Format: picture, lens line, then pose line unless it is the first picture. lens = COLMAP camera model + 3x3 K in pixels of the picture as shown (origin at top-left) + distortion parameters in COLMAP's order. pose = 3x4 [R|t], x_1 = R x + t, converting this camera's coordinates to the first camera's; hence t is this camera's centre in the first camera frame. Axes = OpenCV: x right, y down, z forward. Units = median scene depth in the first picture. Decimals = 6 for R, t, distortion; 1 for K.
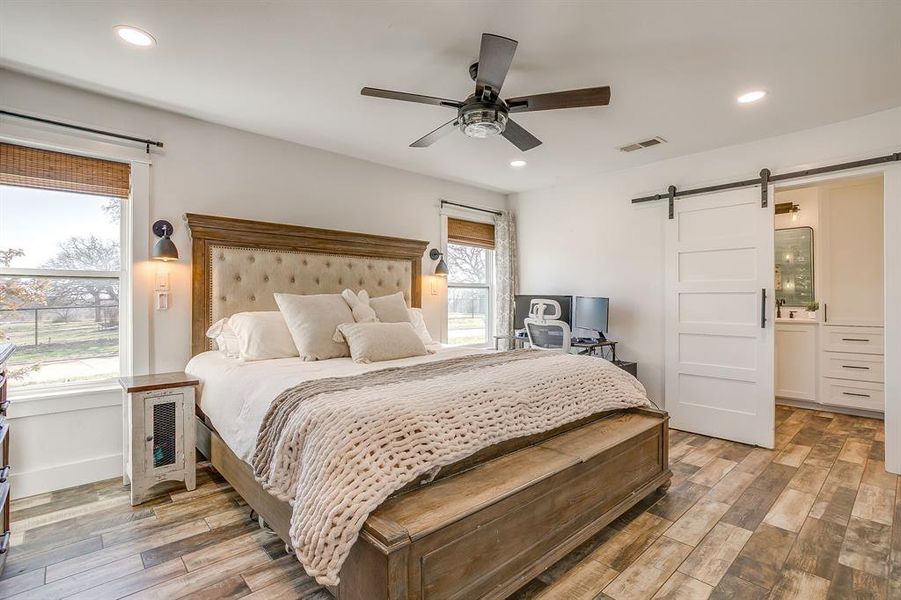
lens RADIAL K [[435.7, 0, 453.5], [0, 435.7, 301.6], [0, 0, 1]] dist [-0.014453, 0.000379]
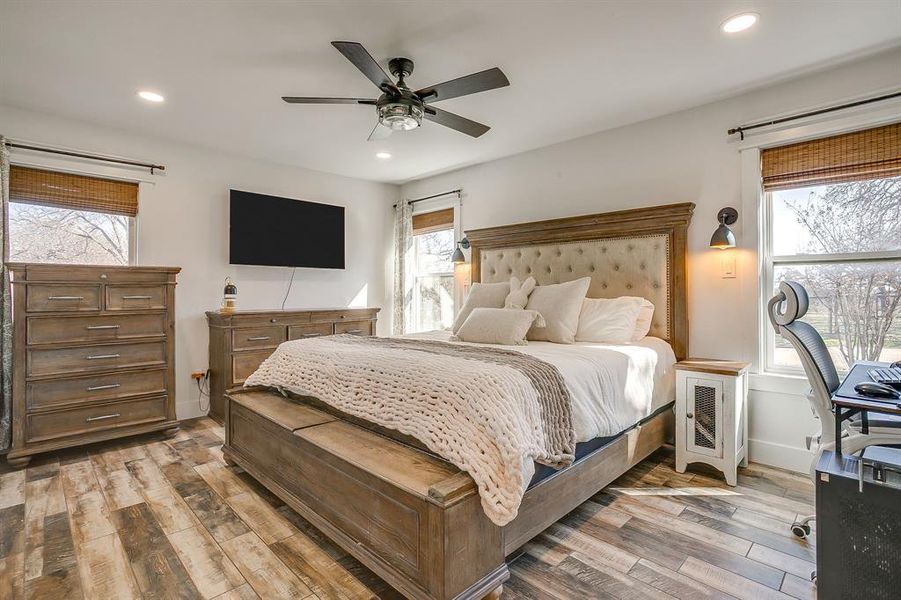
lens RADIAL K [[435.7, 0, 453.5], [0, 435.7, 291.0], [0, 0, 1]] dist [-0.014453, 0.000379]
pose [[0.034665, 0.001894, -0.999397, 0.853784], [-0.005528, 0.999983, 0.001704, 0.005230], [0.999384, 0.005466, 0.034675, 0.832700]]
